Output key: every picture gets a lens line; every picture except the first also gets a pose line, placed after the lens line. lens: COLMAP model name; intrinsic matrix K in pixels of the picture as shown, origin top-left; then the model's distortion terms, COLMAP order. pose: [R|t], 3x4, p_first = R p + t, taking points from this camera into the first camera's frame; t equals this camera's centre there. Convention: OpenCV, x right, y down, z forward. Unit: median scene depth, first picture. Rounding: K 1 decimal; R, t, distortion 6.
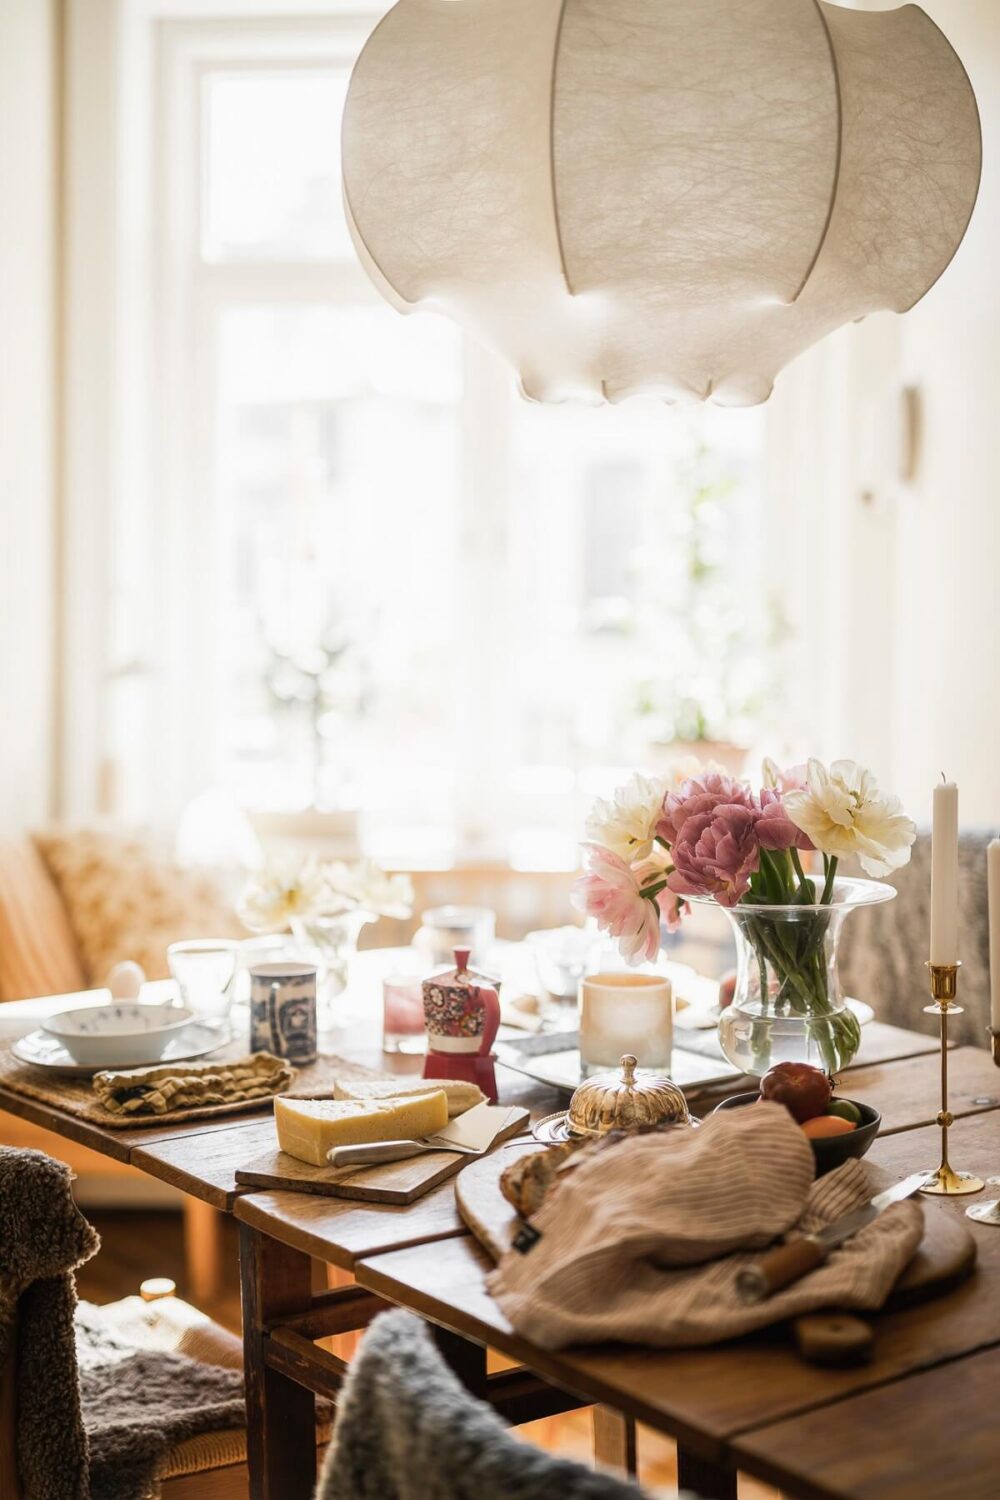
lens RADIAL K [[2179.9, 0, 571.8], [0, 2179.9, 610.6], [0, 0, 1]] dist [-0.001160, 0.000000]
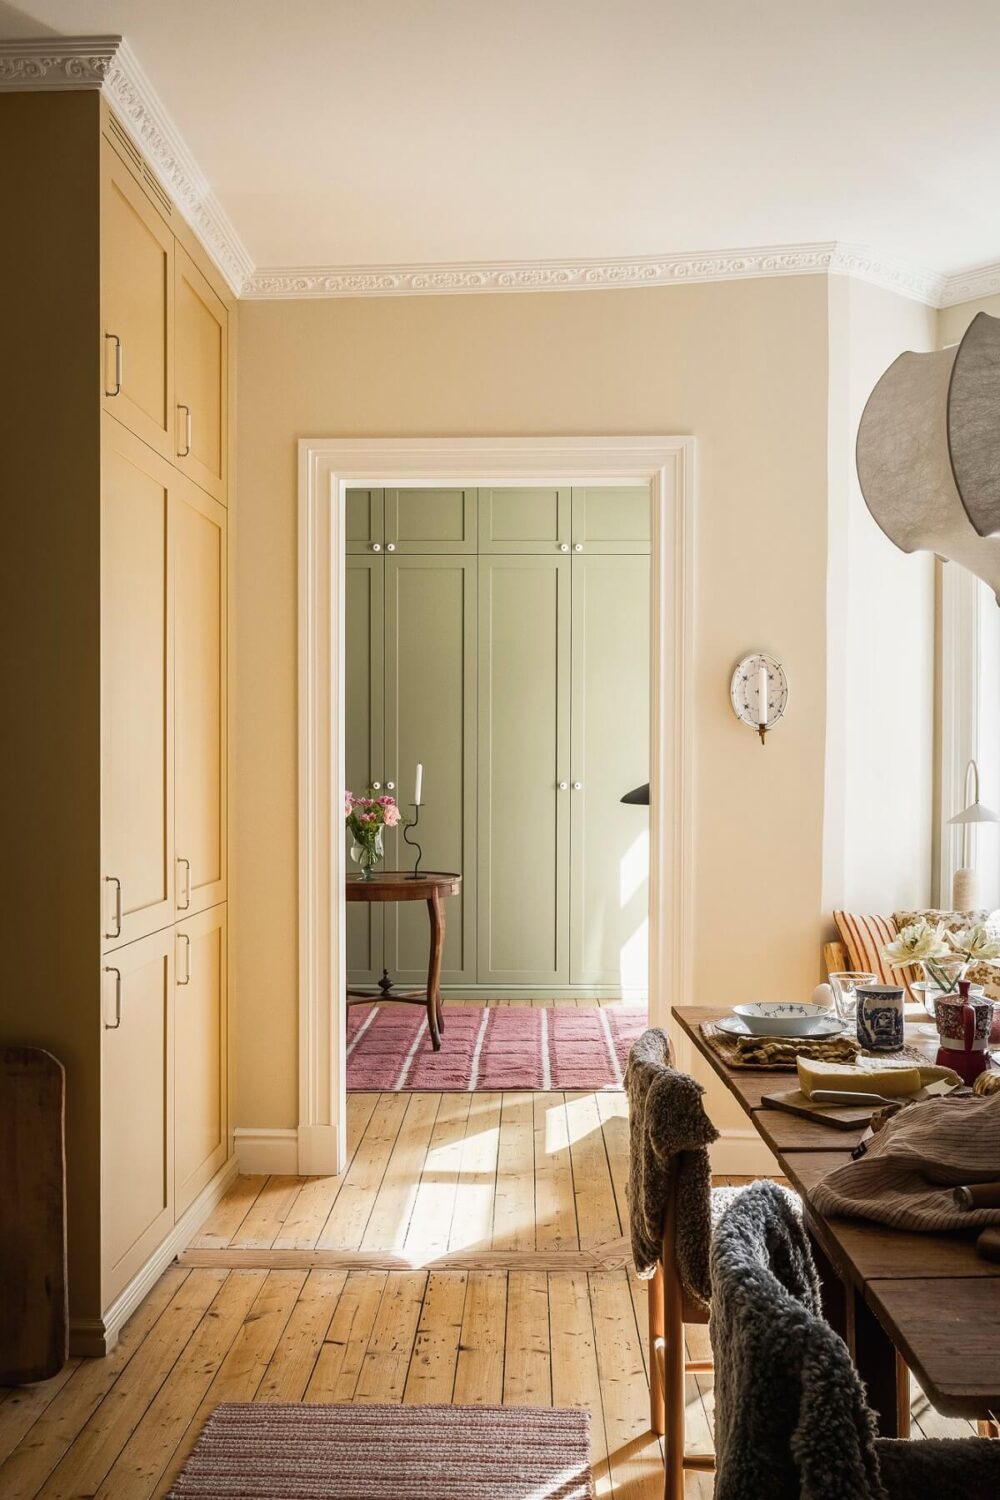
lens RADIAL K [[1391.6, 0, 505.9], [0, 1391.6, 780.4], [0, 0, 1]] dist [-0.002793, 0.000000]
pose [[0.790716, -0.002652, -0.612177, 0.318493], [-0.003522, 0.999954, -0.008882, 0.030008], [0.612173, 0.009179, 0.790671, 0.058045]]
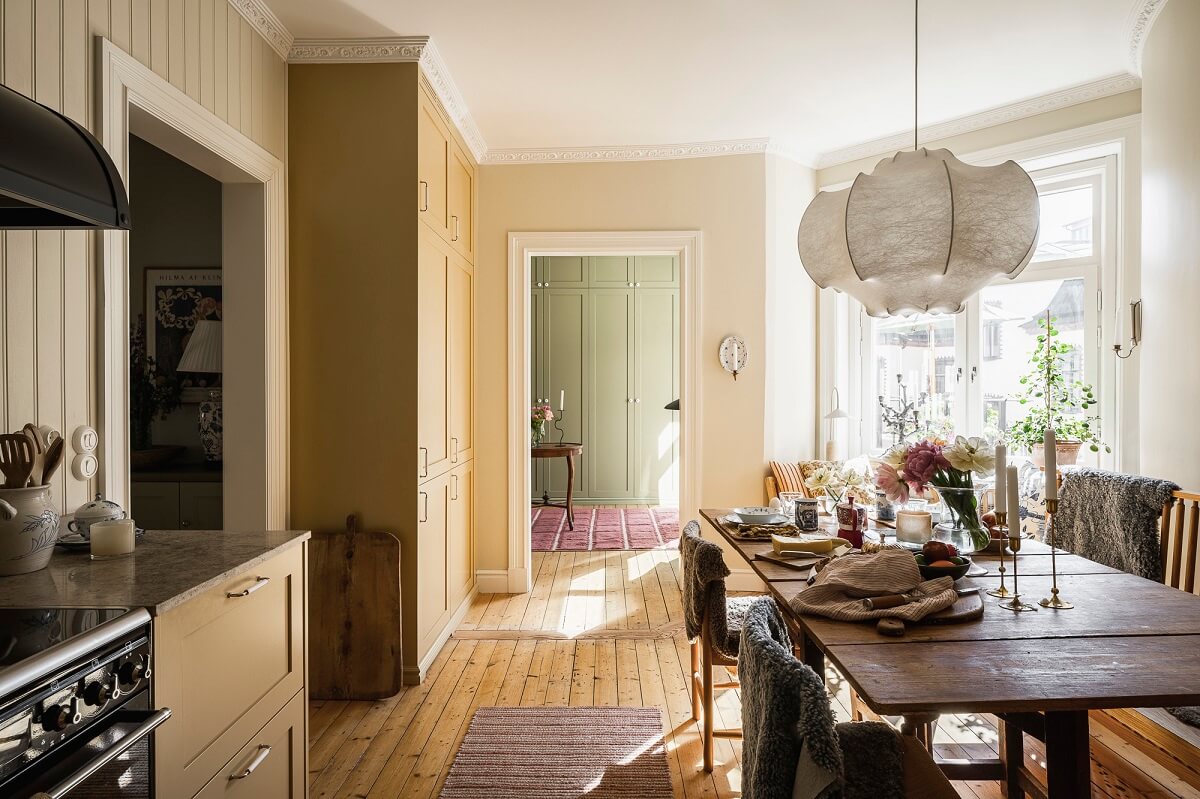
lens RADIAL K [[676.6, 0, 607.6], [0, 676.6, 388.0], [0, 0, 1]] dist [-0.003780, 0.003685]
pose [[0.804008, -0.014119, -0.594451, 0.271175], [0.001003, 0.999749, -0.022389, 0.026050], [0.594618, 0.017405, 0.803820, 0.031641]]
